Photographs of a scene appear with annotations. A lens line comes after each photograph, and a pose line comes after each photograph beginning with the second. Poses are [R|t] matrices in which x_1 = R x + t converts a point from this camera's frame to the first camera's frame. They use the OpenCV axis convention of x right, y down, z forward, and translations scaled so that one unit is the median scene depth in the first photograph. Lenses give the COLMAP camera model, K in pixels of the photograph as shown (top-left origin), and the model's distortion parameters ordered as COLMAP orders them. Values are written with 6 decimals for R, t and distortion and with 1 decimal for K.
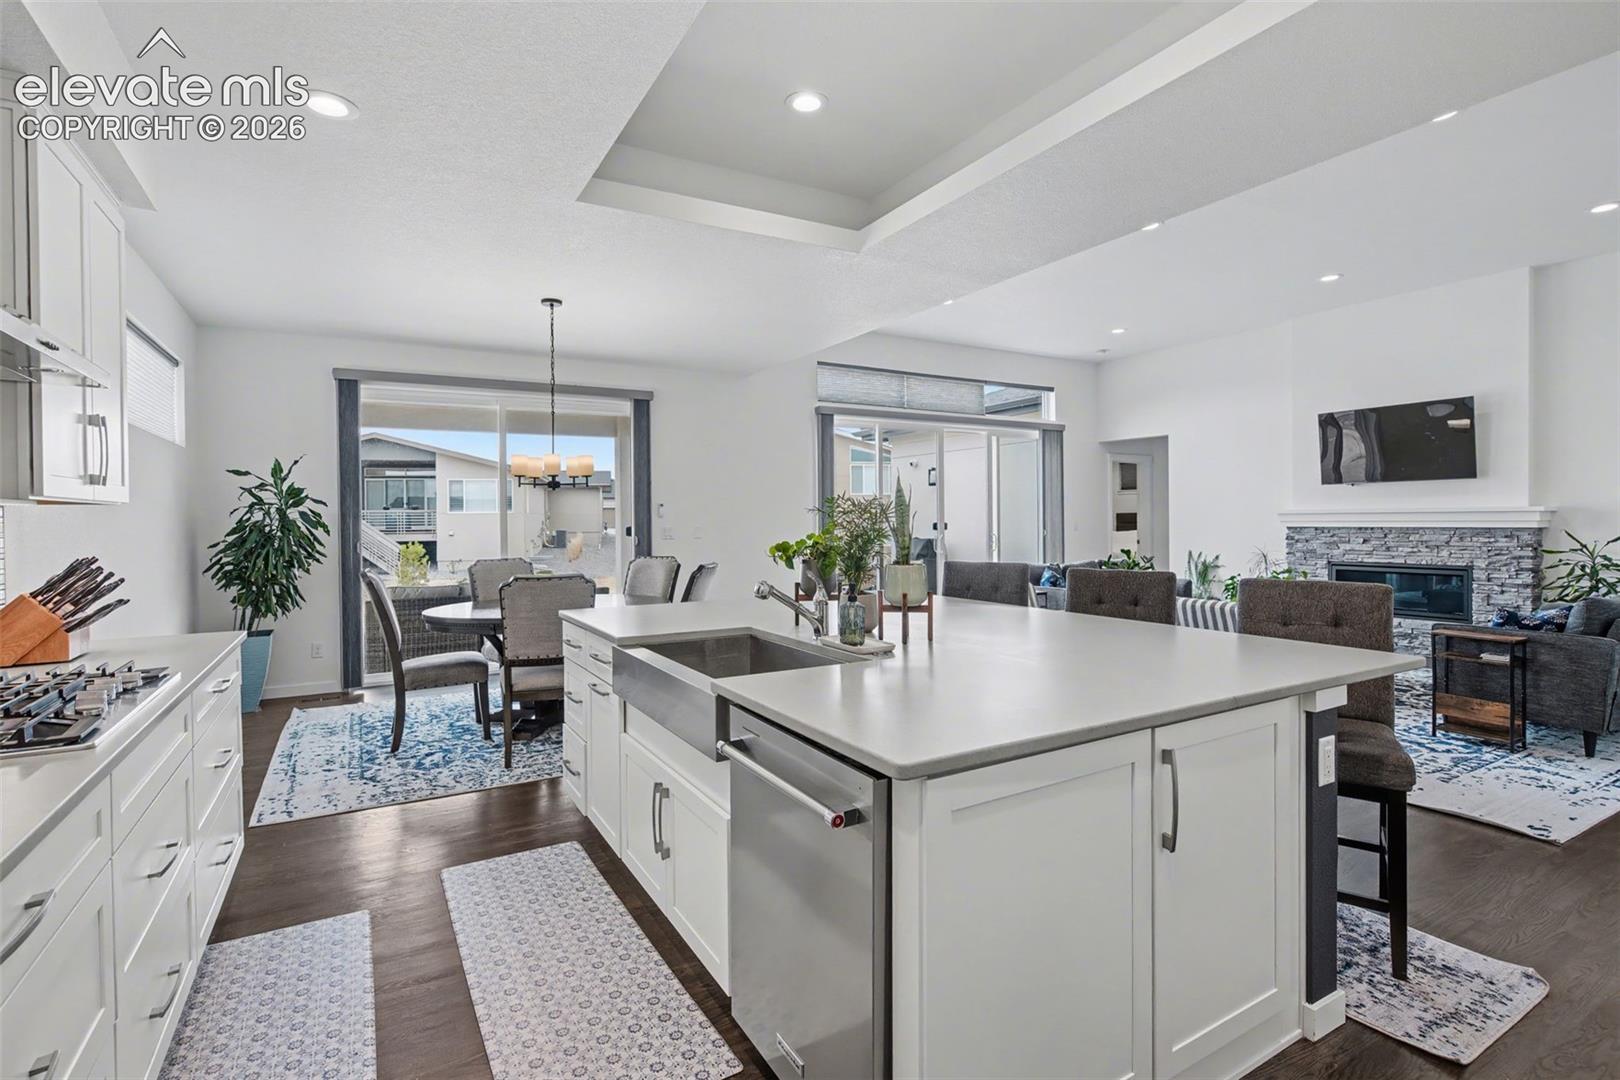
lens RADIAL K [[772.0, 0, 804.0], [0, 772.0, 518.5], [0, 0, 1]] dist [-0.002858, -0.000287]
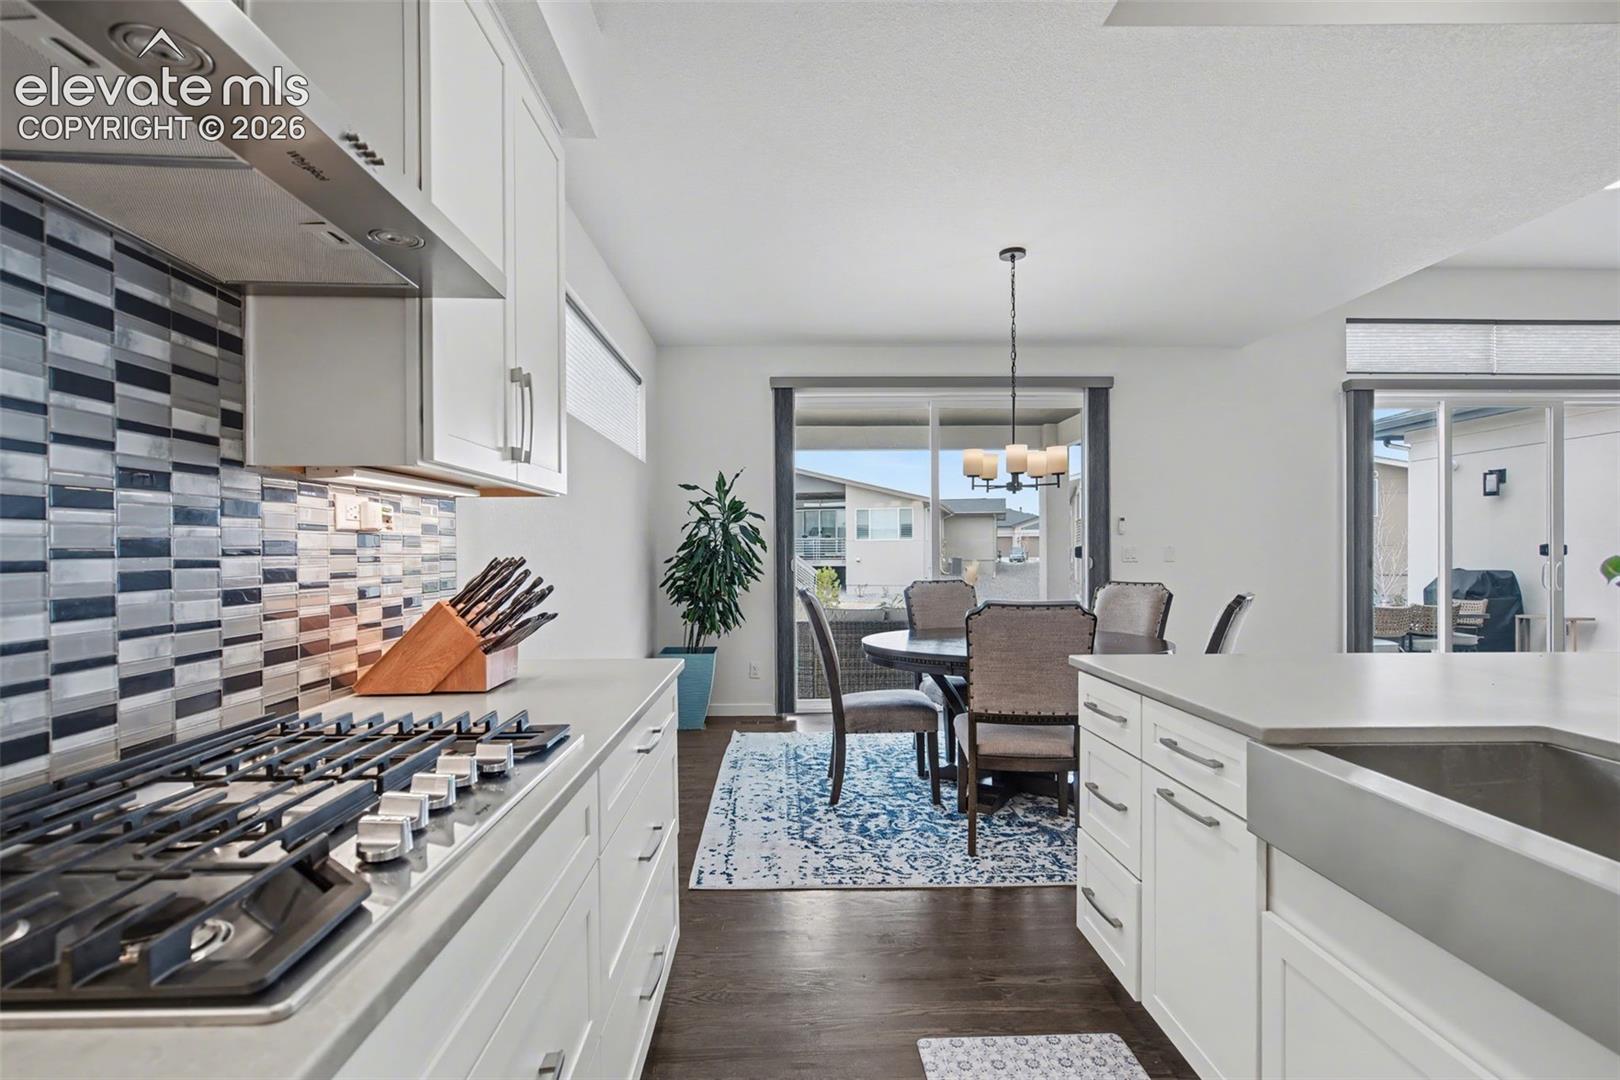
lens RADIAL K [[768.5, 0, 810.0], [0, 768.5, 540.0], [0, 0, 1]] dist [-0.000609, -0.000420]
pose [[0.883751, -0.000965, -0.467957, -0.137199], [-0.003862, 0.999949, -0.009355, 0.017958], [0.467942, 0.010075, 0.883702, 0.206850]]
